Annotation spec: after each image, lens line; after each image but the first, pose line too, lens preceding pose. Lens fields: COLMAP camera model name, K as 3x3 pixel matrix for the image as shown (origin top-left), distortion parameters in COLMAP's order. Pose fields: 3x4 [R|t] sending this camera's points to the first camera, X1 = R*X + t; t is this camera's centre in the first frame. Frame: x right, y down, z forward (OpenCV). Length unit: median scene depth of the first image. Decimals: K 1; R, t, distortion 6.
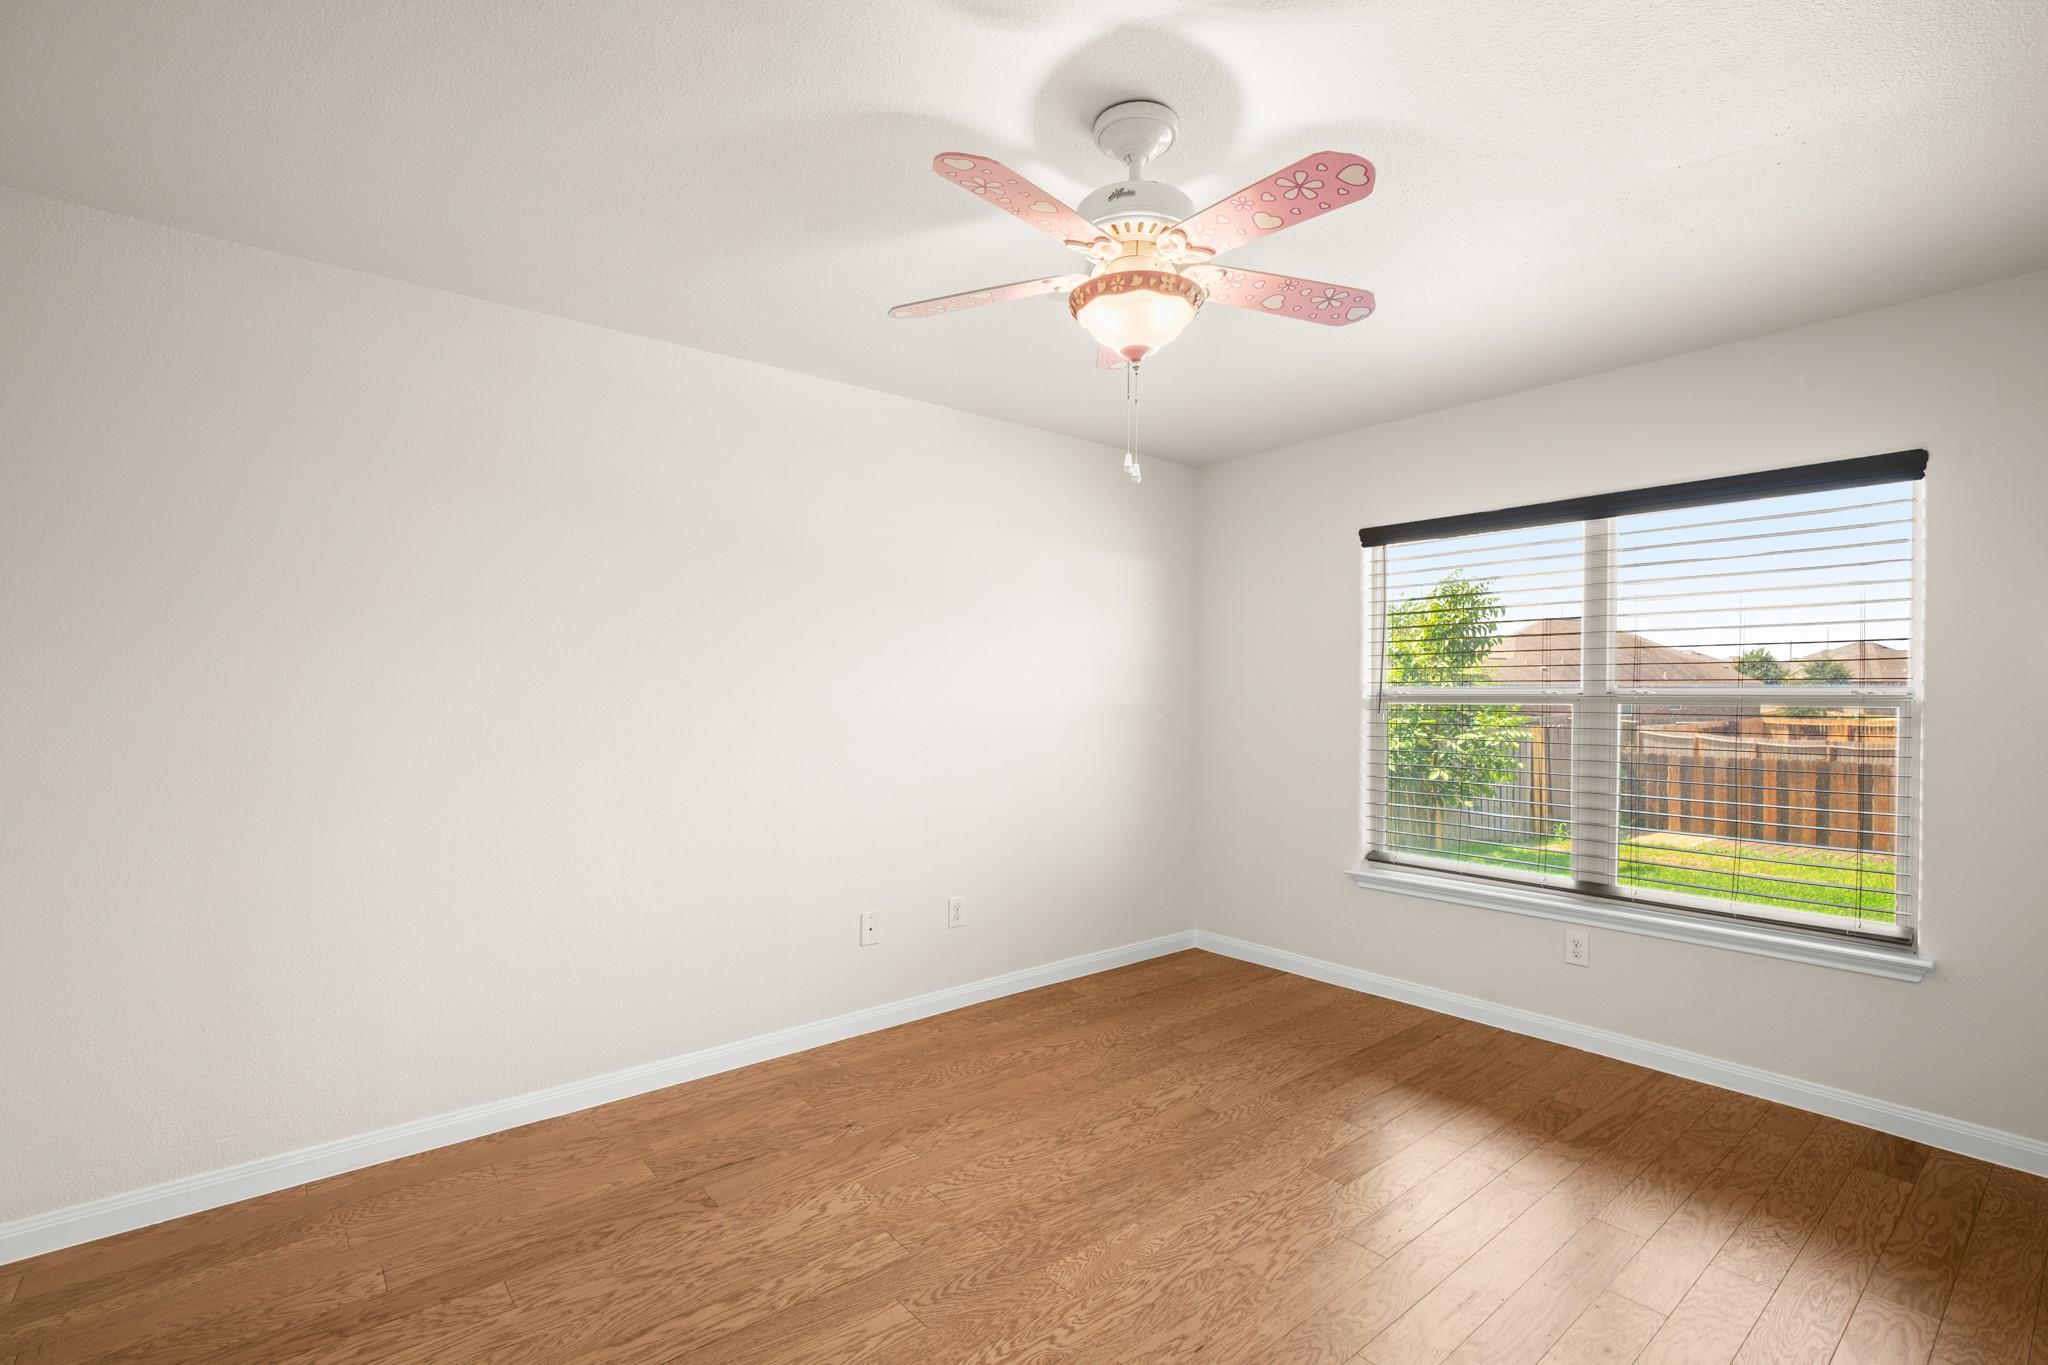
lens RADIAL K [[936.6, 0, 1024.8], [0, 936.6, 692.1], [0, 0, 1]] dist [-0.009821, 0.002374]
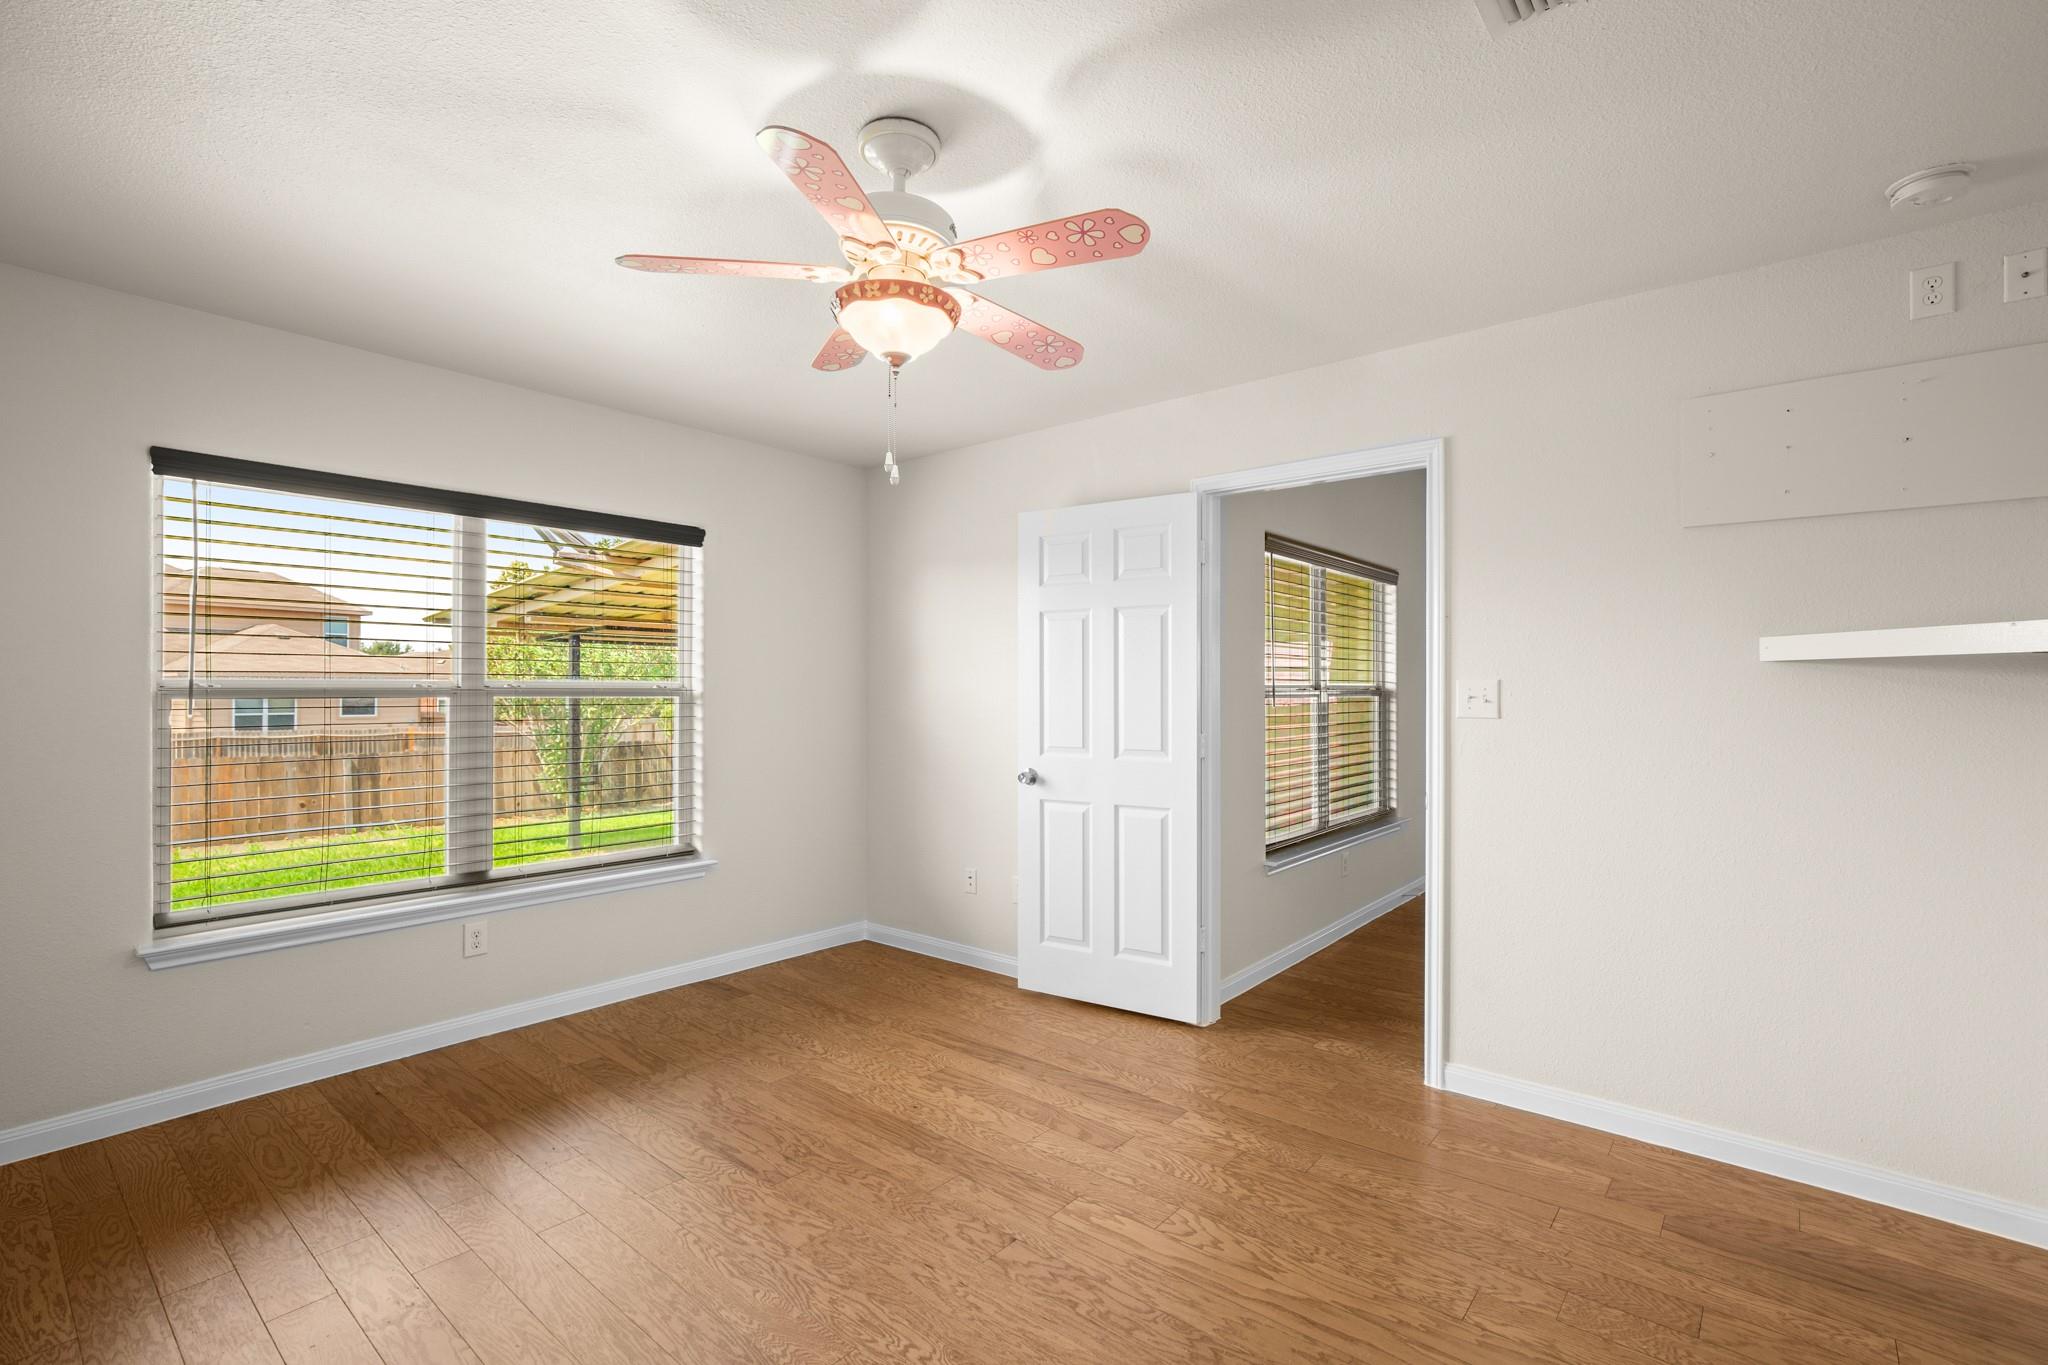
lens RADIAL K [[936.6, 0, 1052.9], [0, 936.6, 672.9], [0, 0, 1]] dist [-0.009821, 0.002374]
pose [[-0.201261, 0.013799, 0.979440, -0.546977], [-0.004295, 0.999879, -0.014969, -0.001214], [-0.979528, -0.007220, -0.201177, 0.614465]]
